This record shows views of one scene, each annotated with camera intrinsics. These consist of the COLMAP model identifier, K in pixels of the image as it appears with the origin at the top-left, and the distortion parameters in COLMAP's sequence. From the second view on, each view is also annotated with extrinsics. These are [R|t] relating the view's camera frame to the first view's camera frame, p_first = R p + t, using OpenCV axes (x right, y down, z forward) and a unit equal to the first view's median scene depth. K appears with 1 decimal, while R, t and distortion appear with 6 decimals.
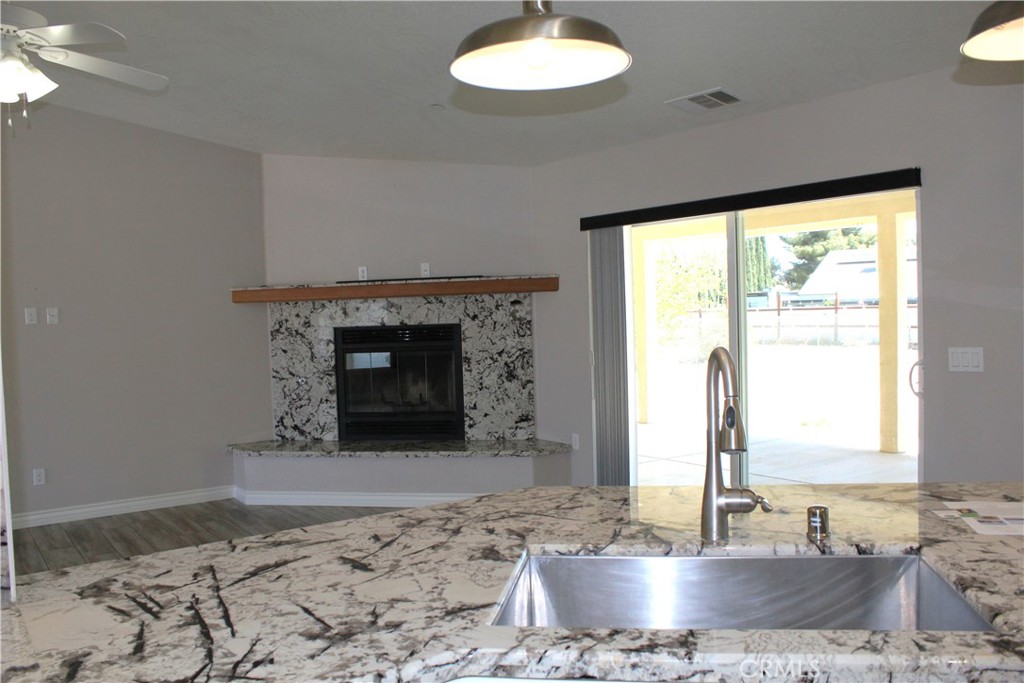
lens RADIAL K [[850.4, 0, 510.1], [0, 850.4, 343.0], [0, 0, 1]] dist [-0.158577, 0.125890]
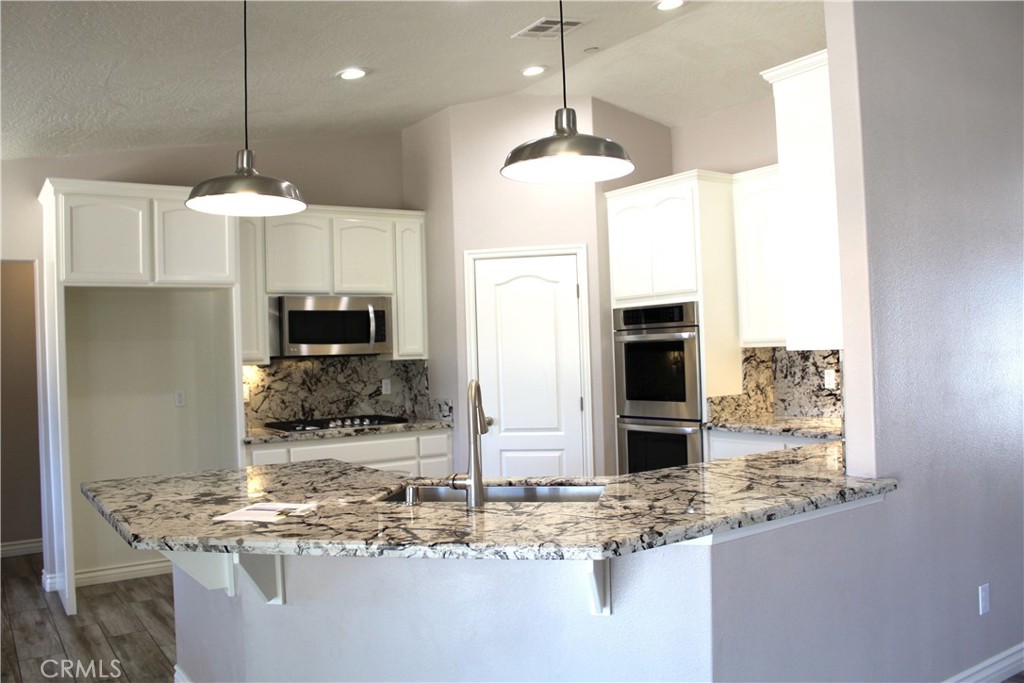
lens RADIAL K [[850.4, 0, 509.3], [0, 850.4, 339.8], [0, 0, 1]] dist [-0.158577, 0.125890]
pose [[-0.997155, 0.067781, 0.032965, 0.028754], [0.068605, 0.997342, 0.024533, -0.027308], [-0.031214, 0.026725, -0.999155, 0.657632]]
